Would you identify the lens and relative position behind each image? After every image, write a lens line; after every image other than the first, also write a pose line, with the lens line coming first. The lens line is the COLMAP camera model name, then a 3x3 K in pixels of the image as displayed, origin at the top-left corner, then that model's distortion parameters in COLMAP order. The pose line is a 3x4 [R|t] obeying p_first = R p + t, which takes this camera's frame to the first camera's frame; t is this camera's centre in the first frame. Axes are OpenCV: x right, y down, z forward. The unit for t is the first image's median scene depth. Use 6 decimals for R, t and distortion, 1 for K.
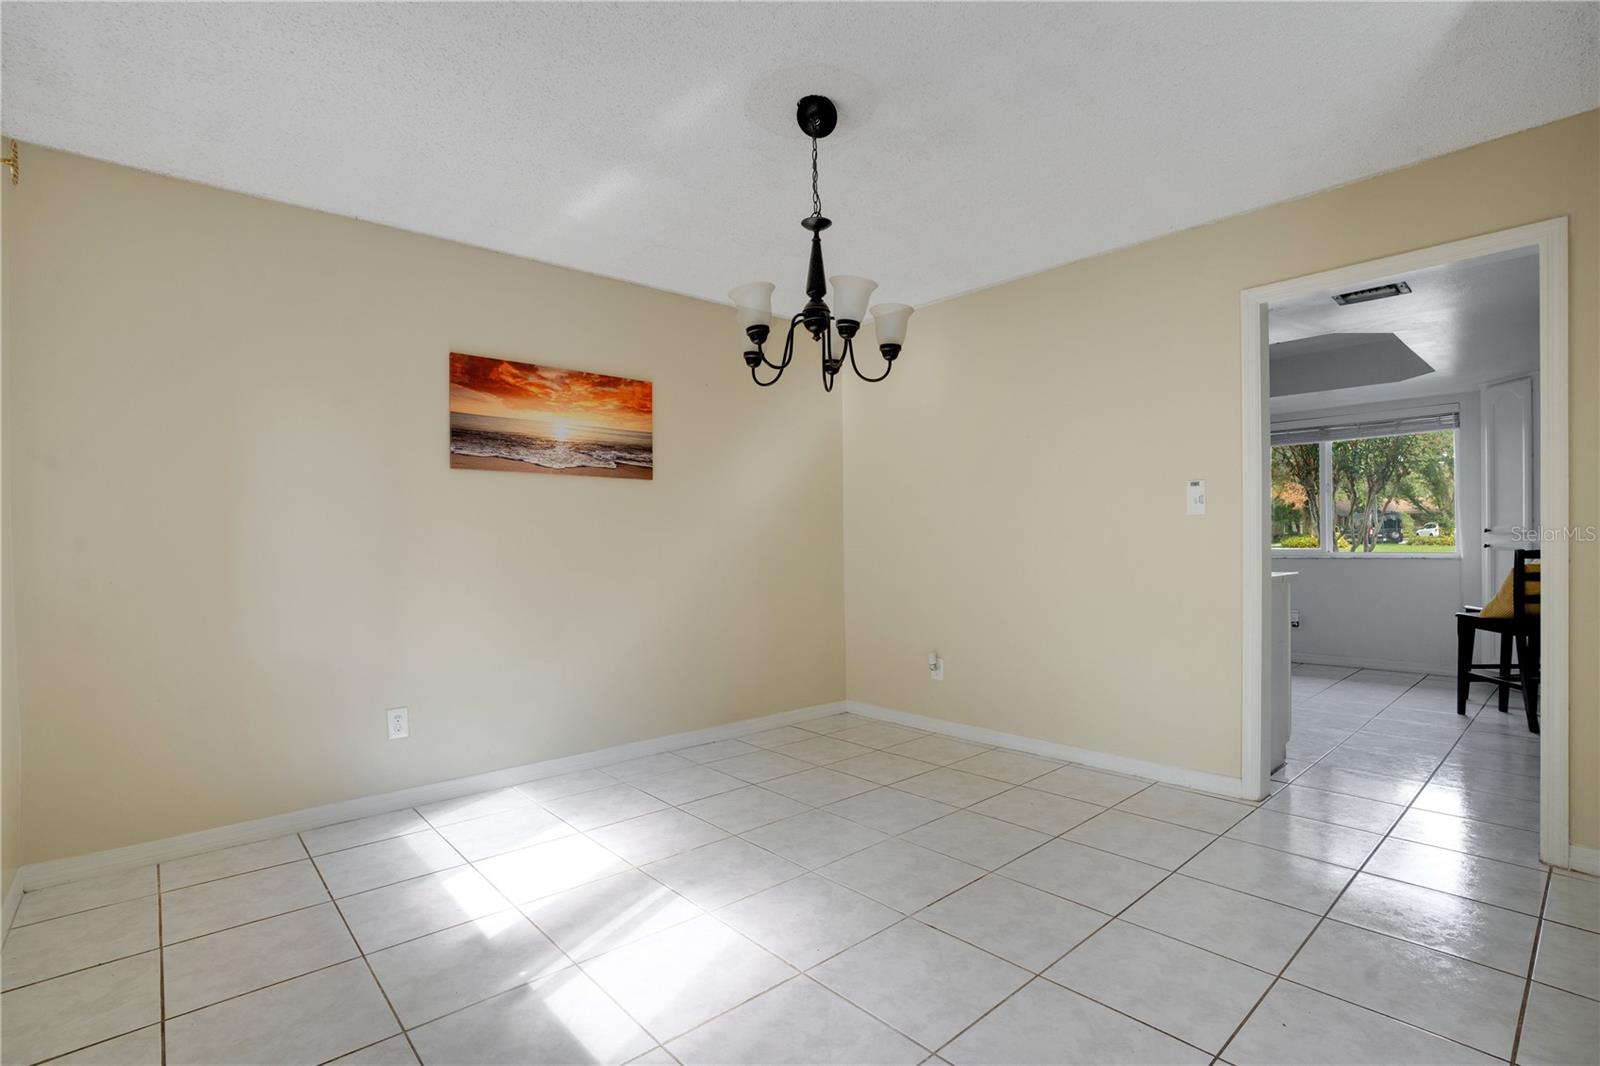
lens RADIAL K [[755.3, 0, 799.9], [0, 755.3, 545.4], [0, 0, 1]] dist [-0.036357, 0.006430]
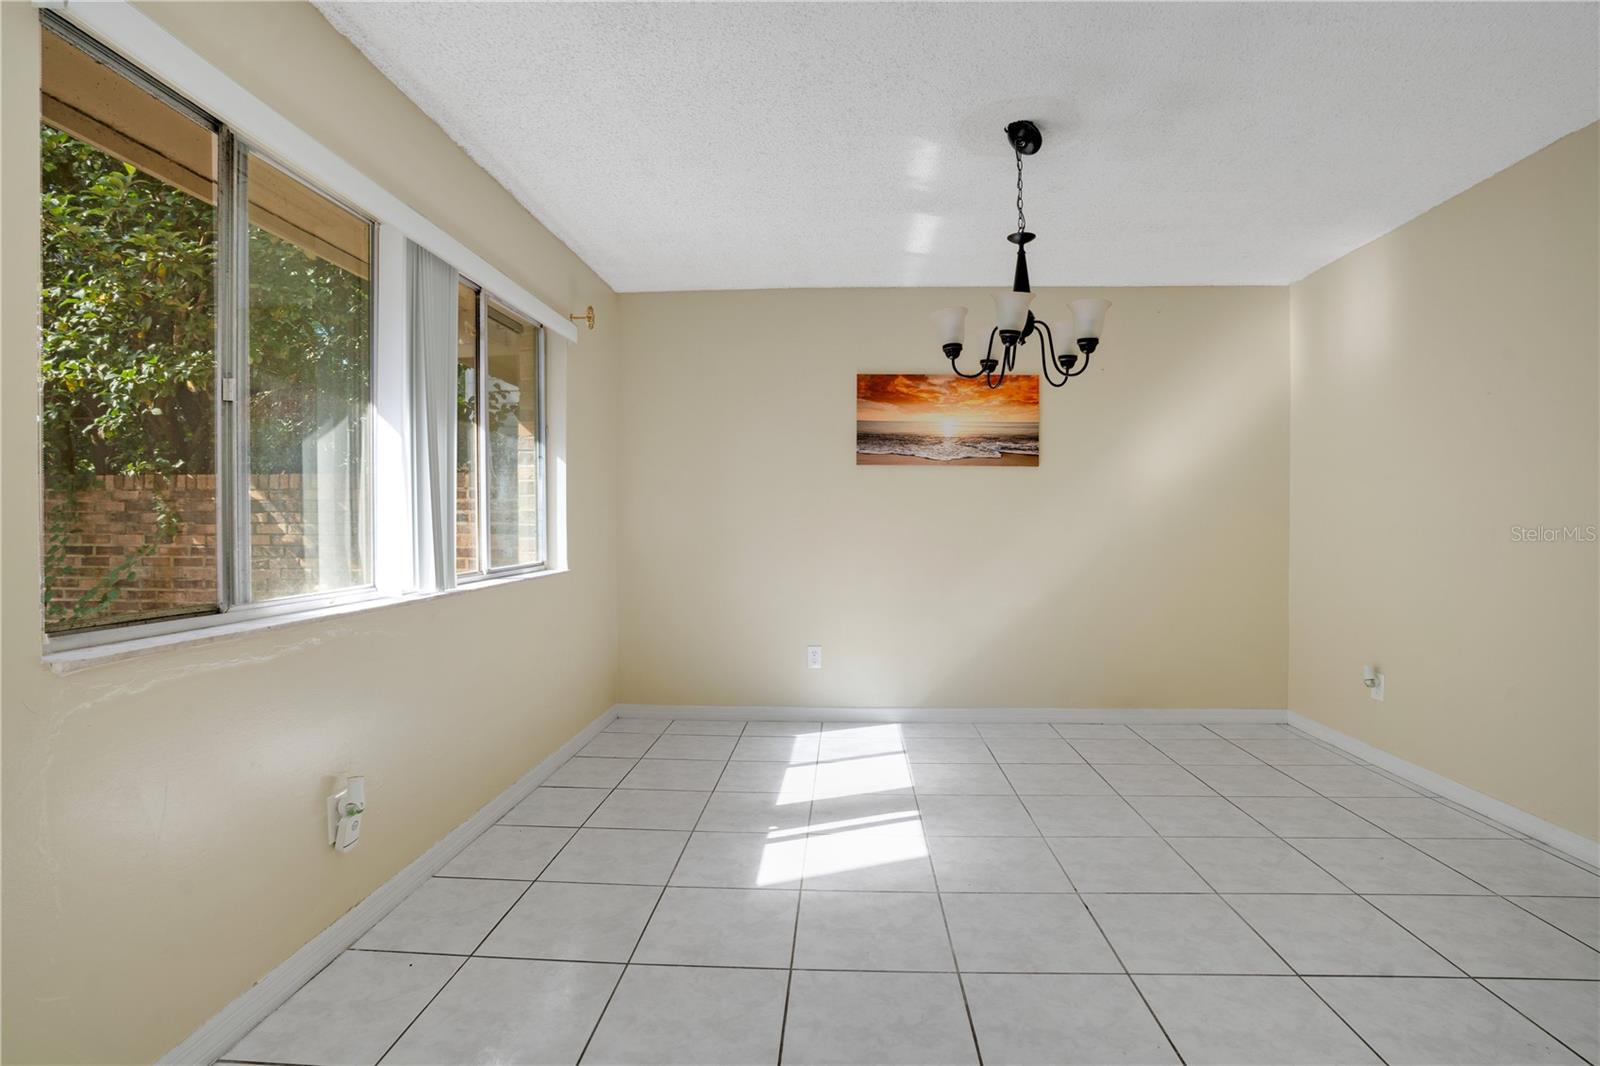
lens RADIAL K [[755.3, 0, 804.8], [0, 755.3, 526.0], [0, 0, 1]] dist [-0.036357, 0.006430]
pose [[0.737110, 0.017752, -0.675539, 0.316262], [-0.015978, 0.999833, 0.008839, -0.007579], [0.675584, 0.004278, 0.737271, -0.010316]]
